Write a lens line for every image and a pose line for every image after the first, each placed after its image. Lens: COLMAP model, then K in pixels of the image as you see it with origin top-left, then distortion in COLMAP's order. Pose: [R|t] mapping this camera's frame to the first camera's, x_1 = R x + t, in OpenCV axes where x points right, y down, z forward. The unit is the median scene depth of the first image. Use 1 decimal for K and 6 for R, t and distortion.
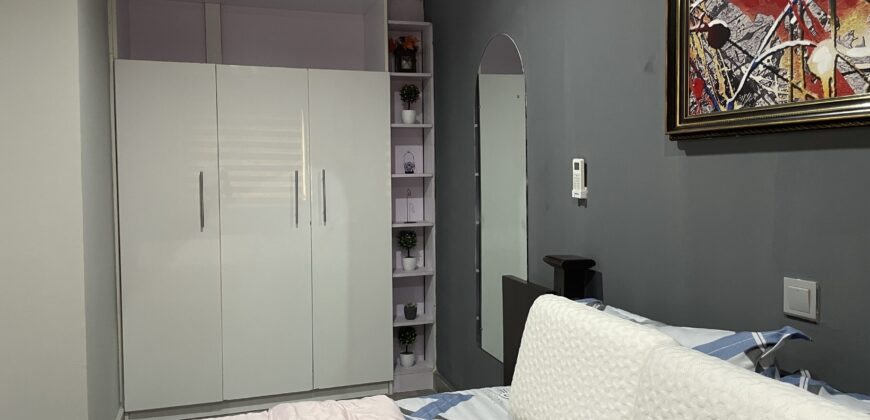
lens RADIAL K [[657.6, 0, 438.9], [0, 657.6, 198.7], [0, 0, 1]] dist [0.049900, -0.042474]
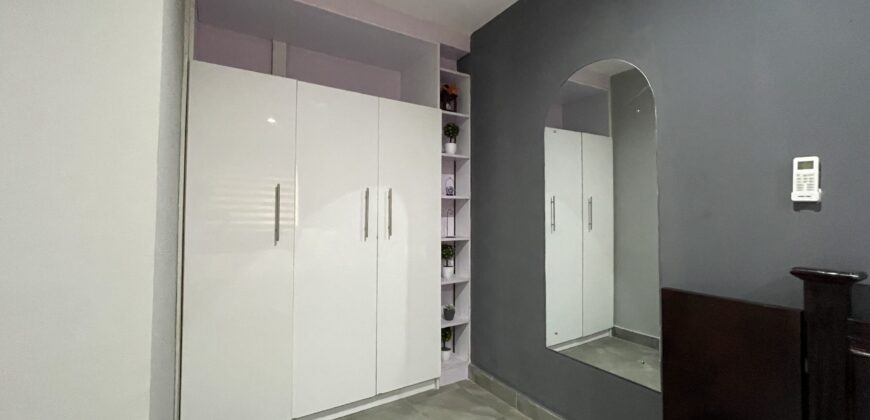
lens RADIAL K [[350.9, 0, 430.0], [0, 350.9, 204.5], [0, 0, 1]] dist [-0.005999, 0.001855]
pose [[0.971013, 0.024096, 0.237808, -0.398938], [-0.006302, 0.997141, -0.075300, 0.042883], [-0.238942, 0.071618, 0.968389, 0.670401]]
